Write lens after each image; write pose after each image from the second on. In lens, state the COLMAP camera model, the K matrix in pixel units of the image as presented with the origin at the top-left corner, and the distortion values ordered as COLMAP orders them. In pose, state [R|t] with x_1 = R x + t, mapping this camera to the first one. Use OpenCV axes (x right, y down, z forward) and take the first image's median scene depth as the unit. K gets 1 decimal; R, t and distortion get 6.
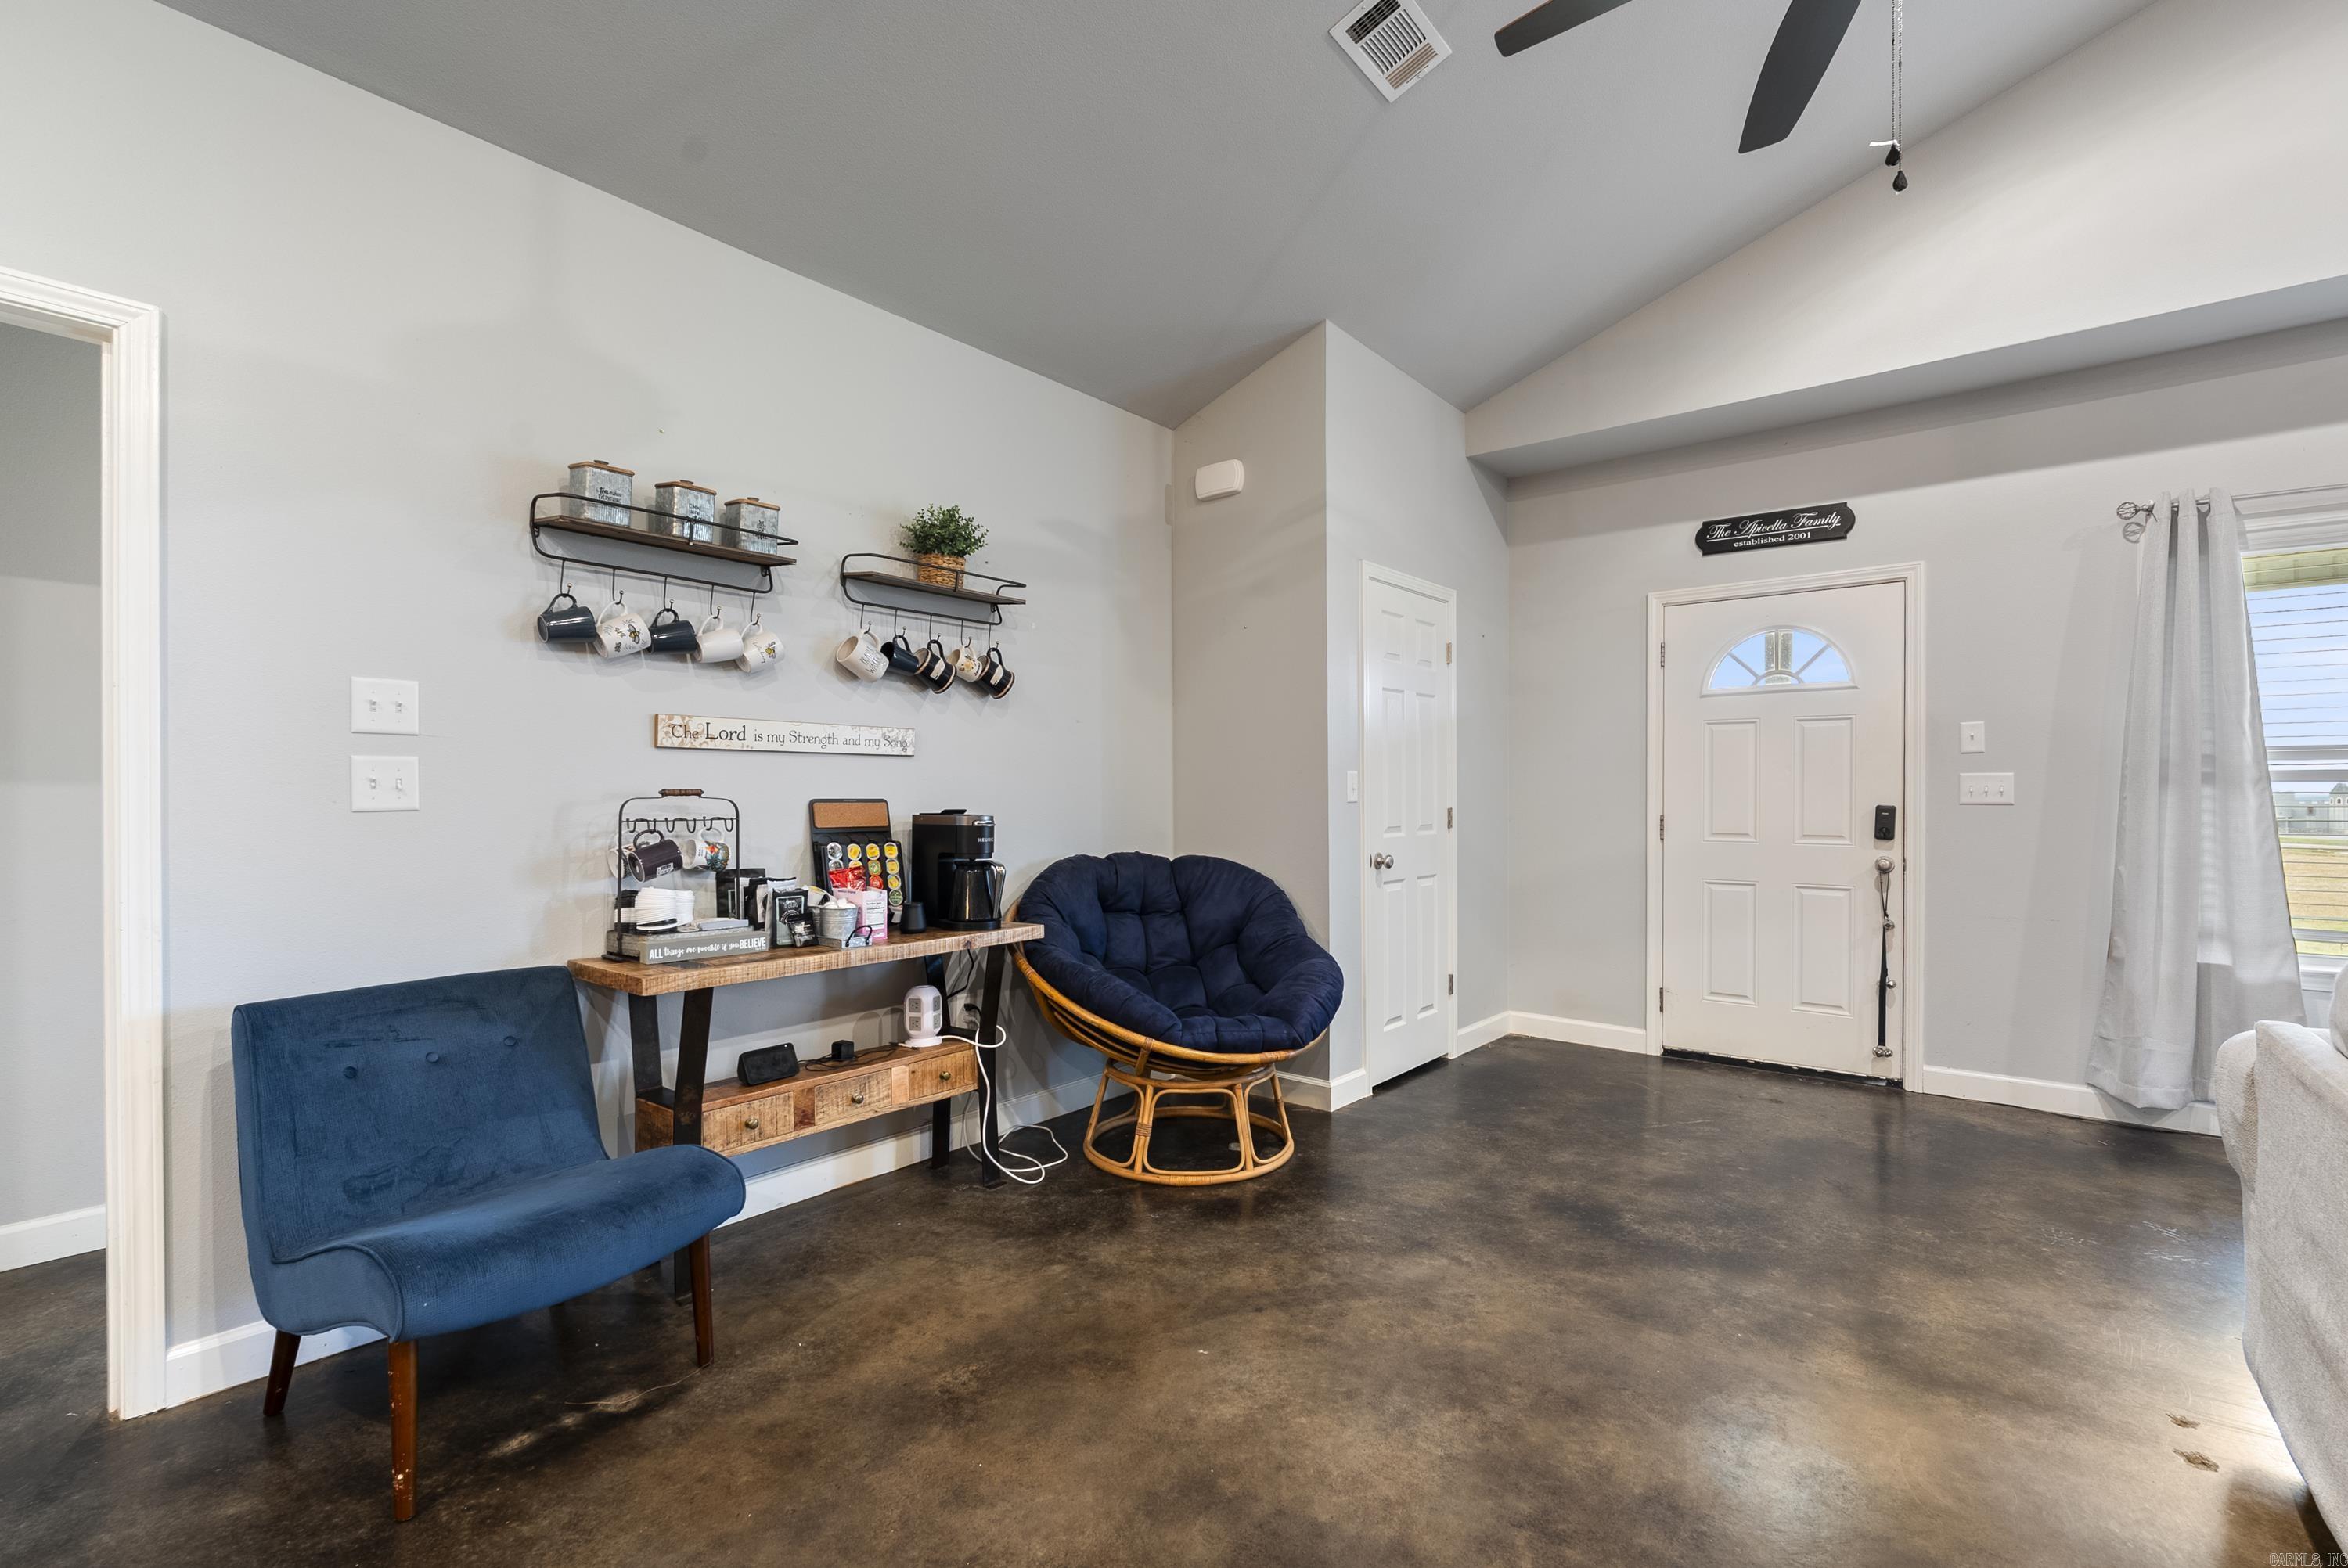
lens RADIAL K [[1038.0, 0, 1178.7], [0, 1038.0, 801.6], [0, 0, 1]] dist [-0.004961, -0.000322]
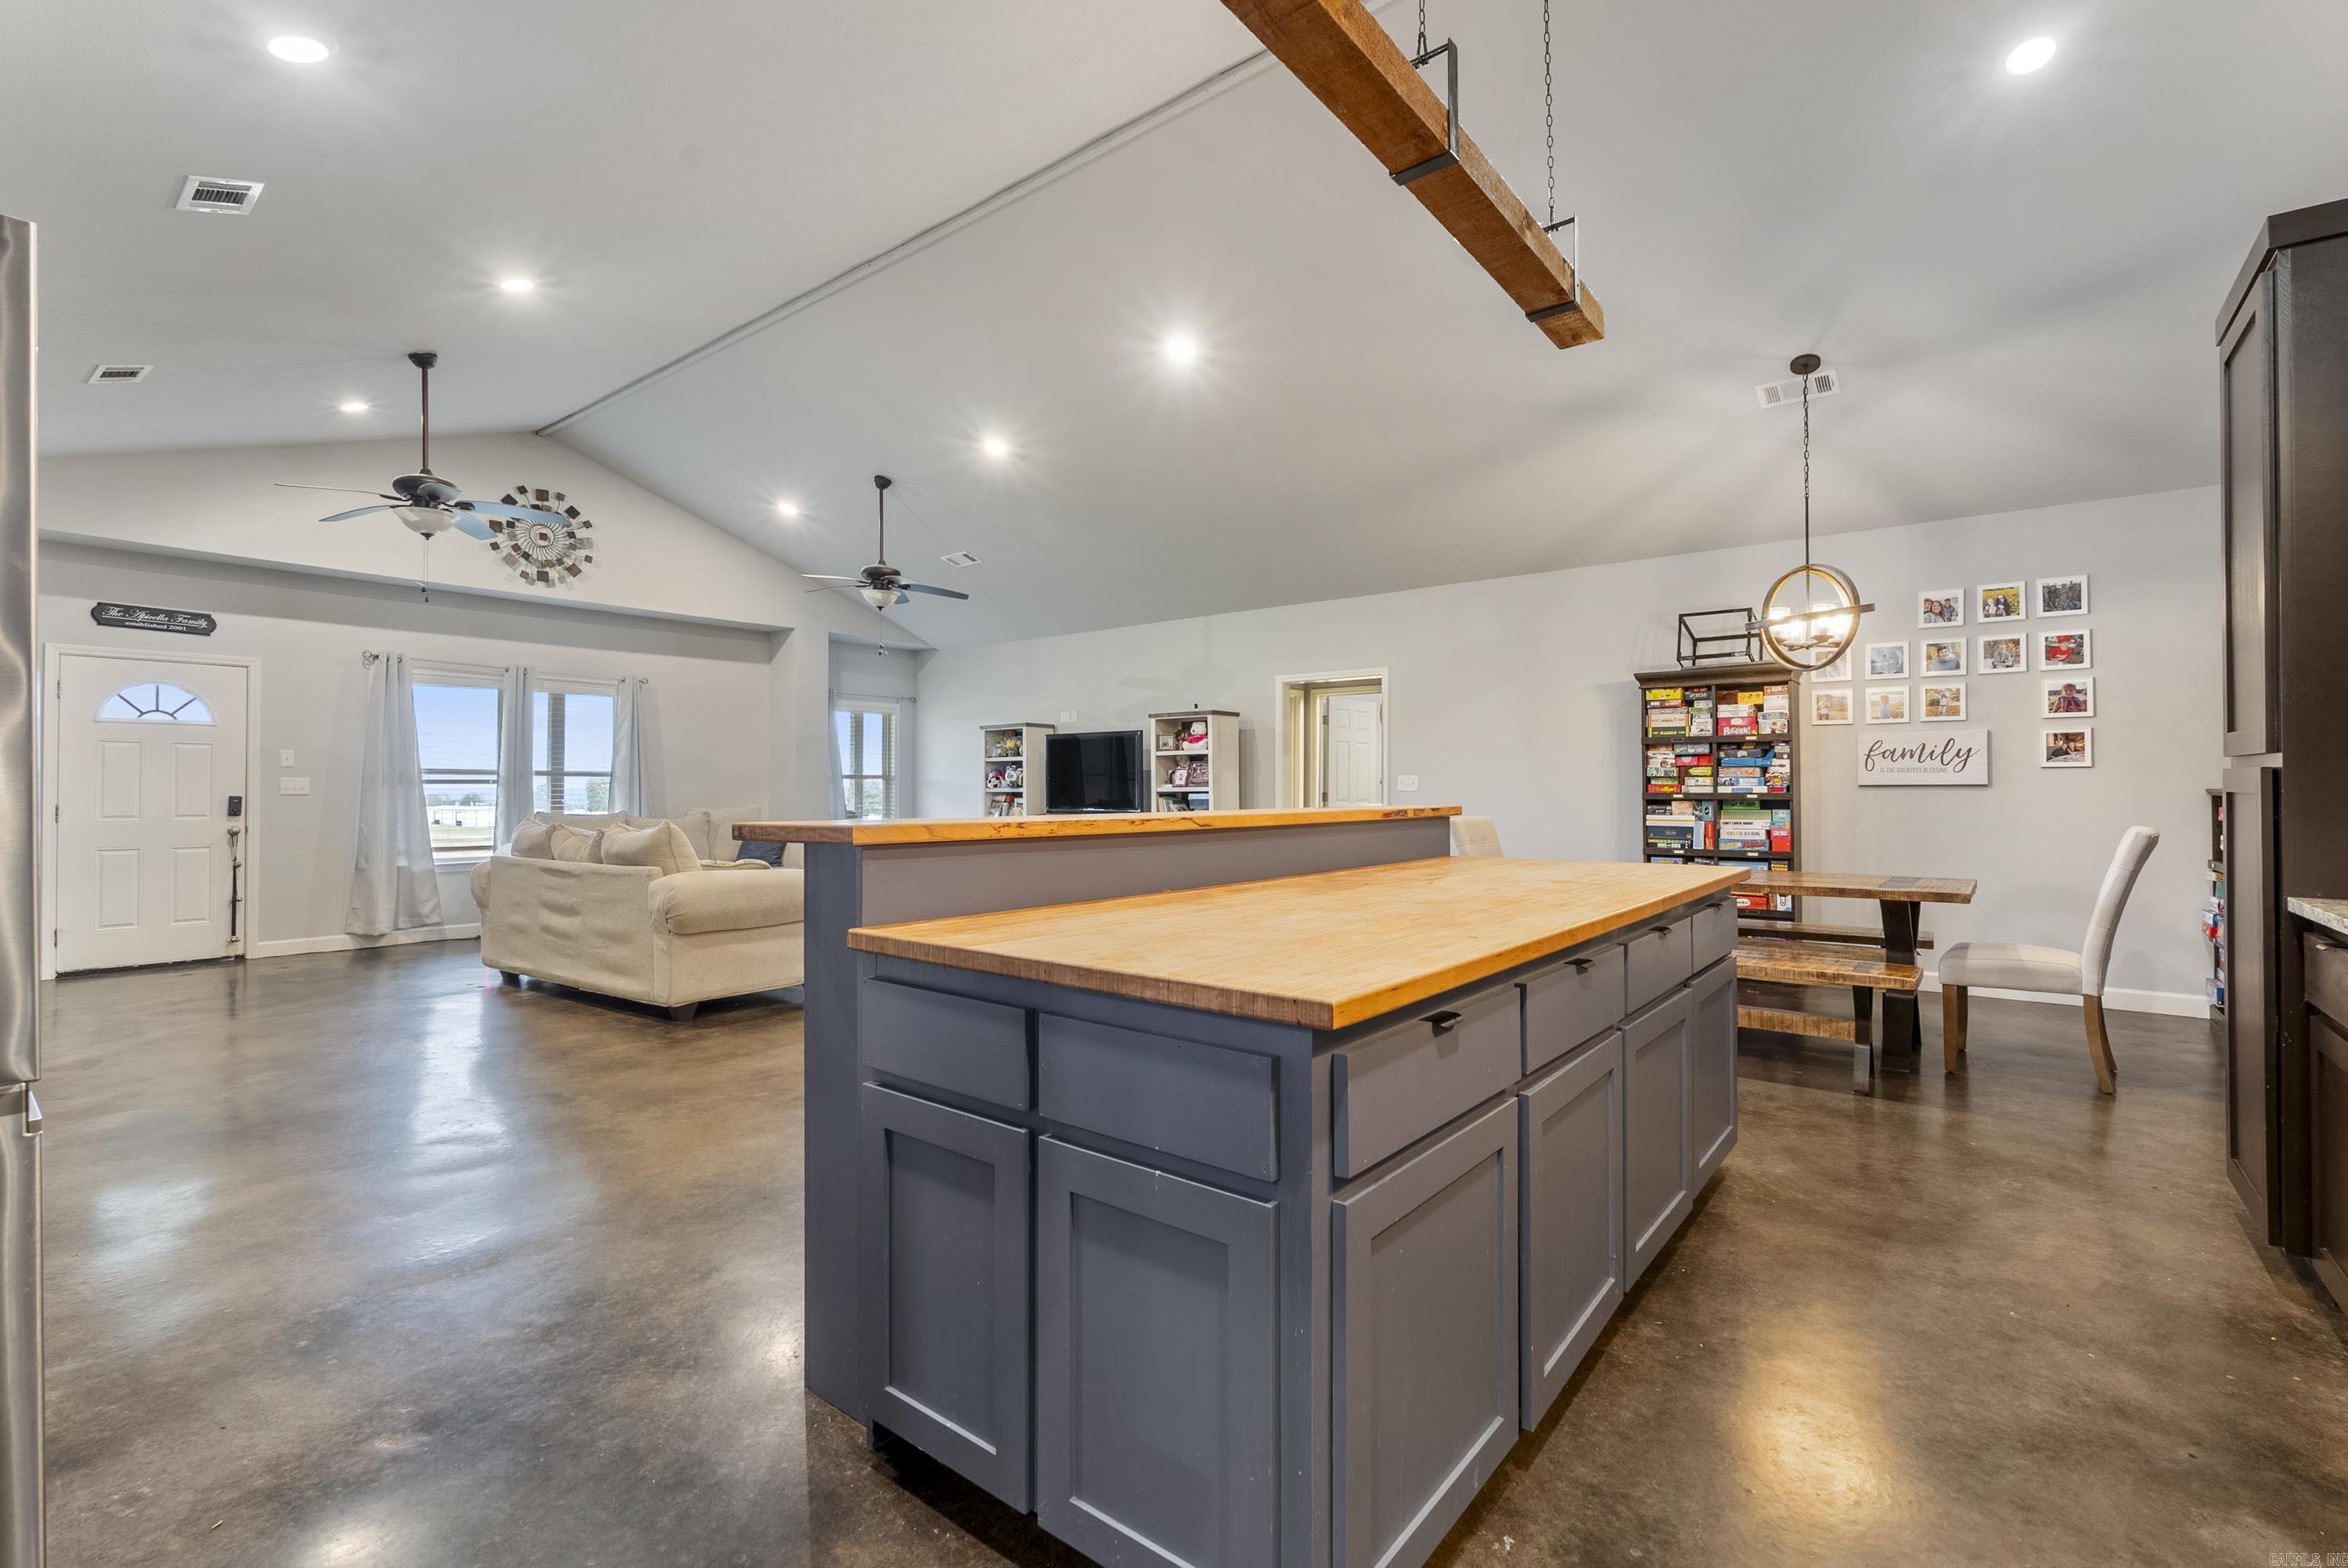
lens RADIAL K [[1038.0, 0, 1177.3], [0, 1038.0, 776.8], [0, 0, 1]] dist [-0.004961, -0.000322]
pose [[-0.019649, 0.012405, 0.999730, -1.247536], [0.008178, 0.999892, -0.012246, 0.006733], [-0.999773, 0.007935, -0.019749, -0.620344]]
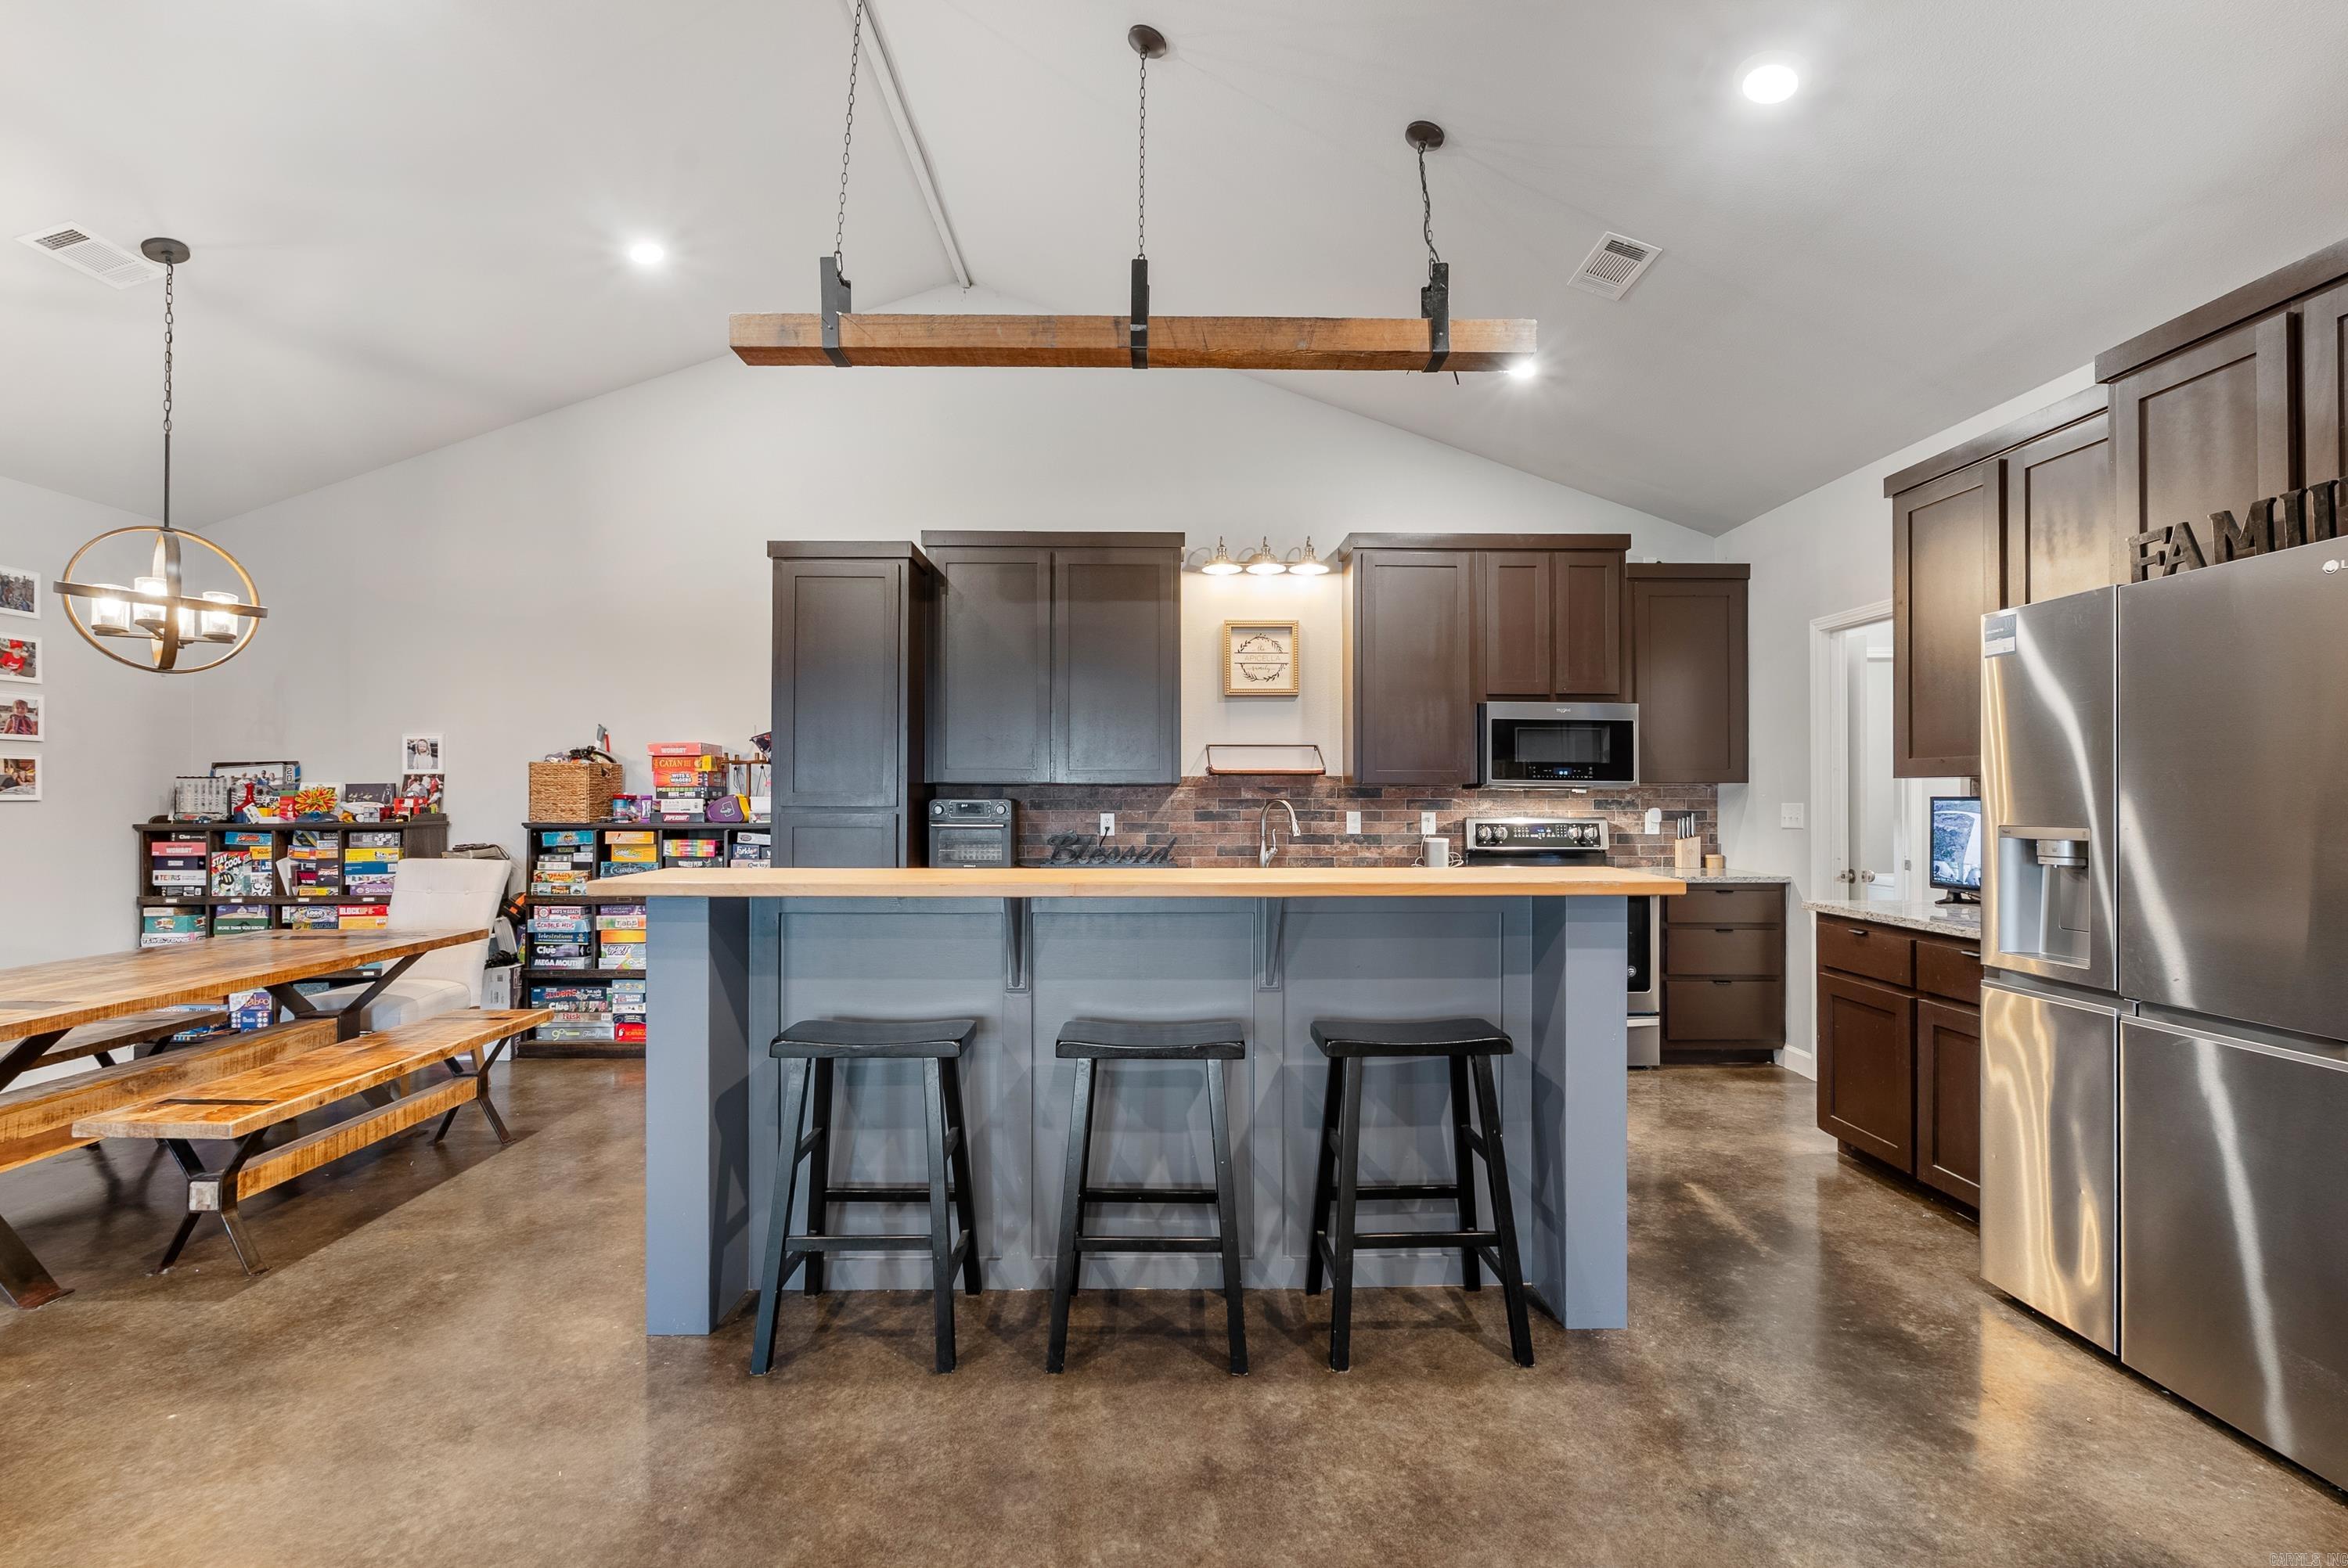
lens RADIAL K [[1038.0, 0, 1172.3], [0, 1038.0, 789.5], [0, 0, 1]] dist [-0.004961, -0.000322]
pose [[-0.760390, -0.002825, -0.649461, 0.022060], [-0.003999, 0.999992, 0.000332, -0.036119], [0.649455, 0.002850, -0.760395, -0.092350]]
